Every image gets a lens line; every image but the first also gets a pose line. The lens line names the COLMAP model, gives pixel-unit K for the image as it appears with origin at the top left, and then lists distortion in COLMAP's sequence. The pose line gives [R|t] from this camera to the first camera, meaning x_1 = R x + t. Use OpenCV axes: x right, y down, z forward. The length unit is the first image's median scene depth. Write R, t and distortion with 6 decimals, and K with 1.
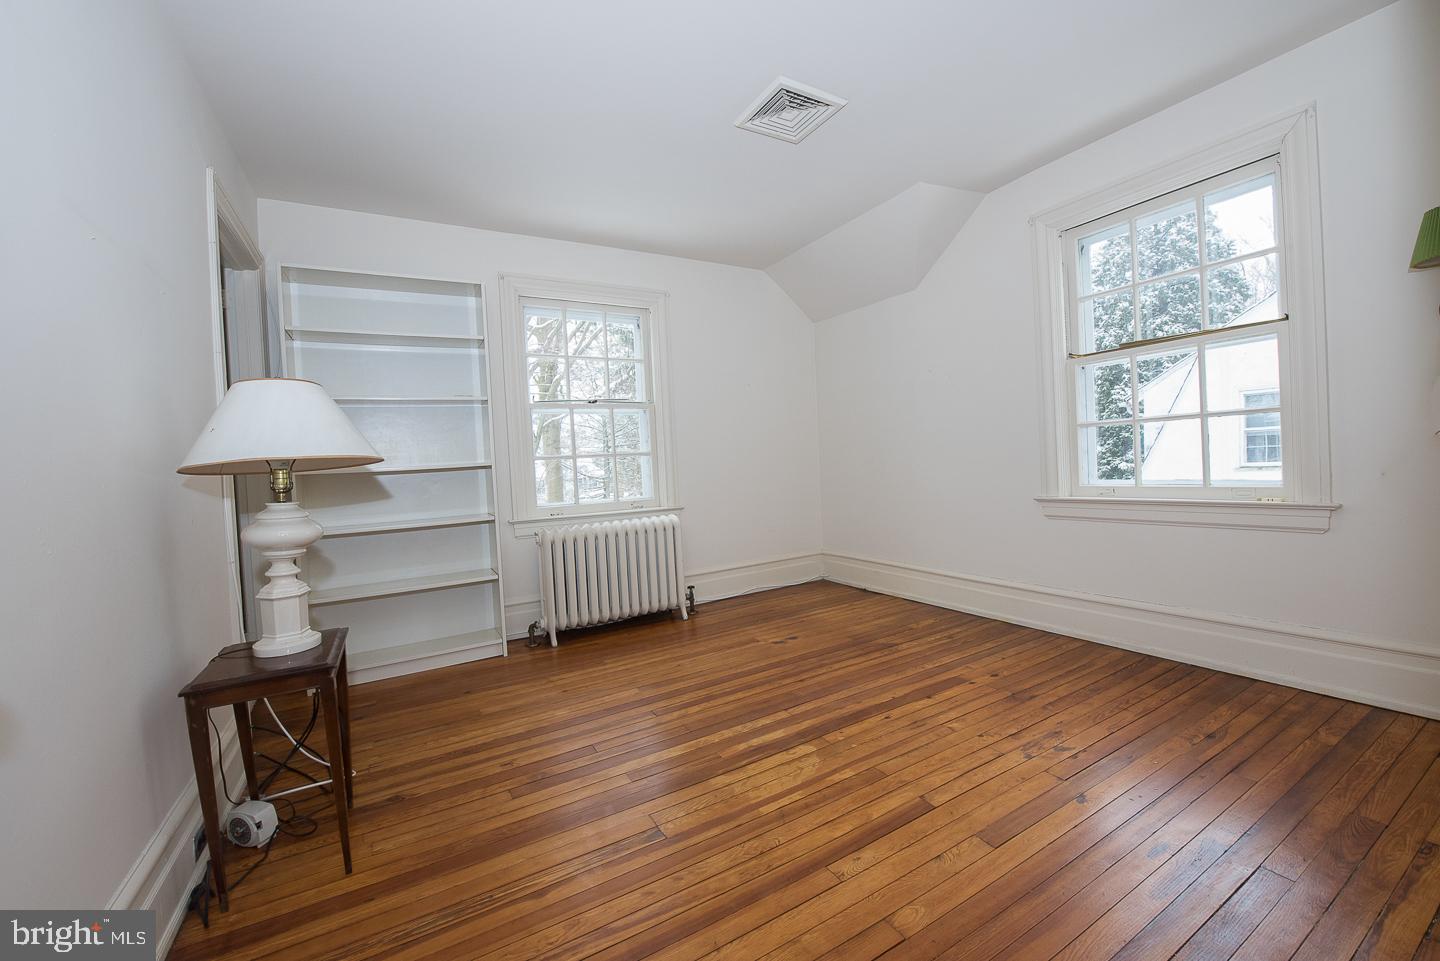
lens RADIAL K [[569.2, 0, 720.0], [0, 569.2, 480.5], [0, 0, 1]] dist [-0.022383, -0.000126]
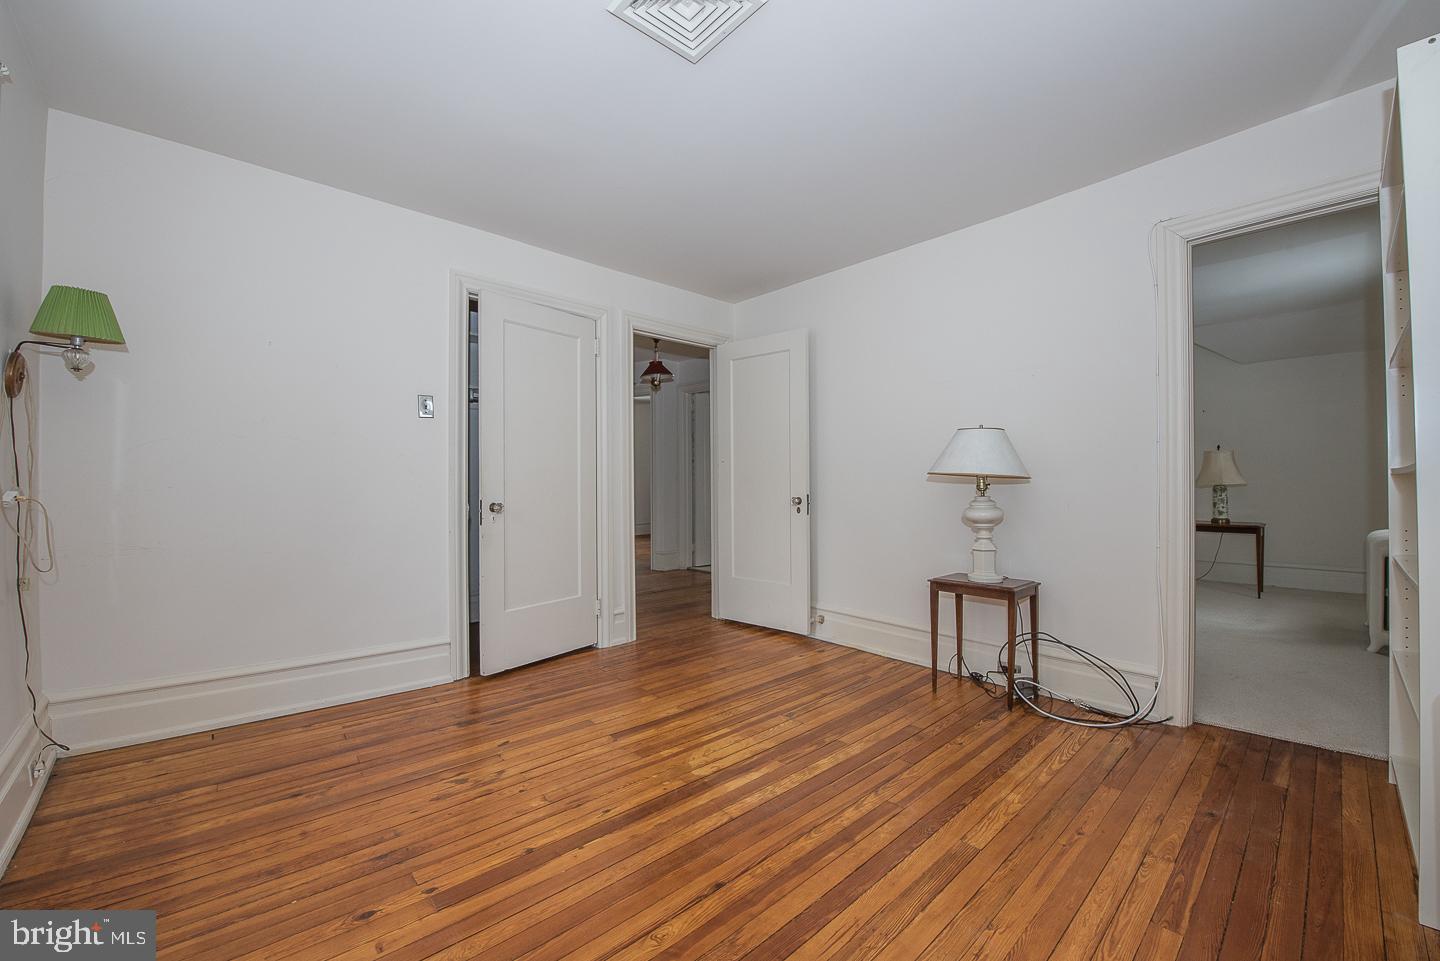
lens RADIAL K [[569.2, 0, 720.0], [0, 569.2, 480.5], [0, 0, 1]] dist [-0.022383, -0.000126]
pose [[-0.974152, 0.055342, -0.219008, 0.308665], [0.048262, 0.998129, 0.037549, -0.090684], [0.220676, 0.026008, -0.975000, 1.953501]]
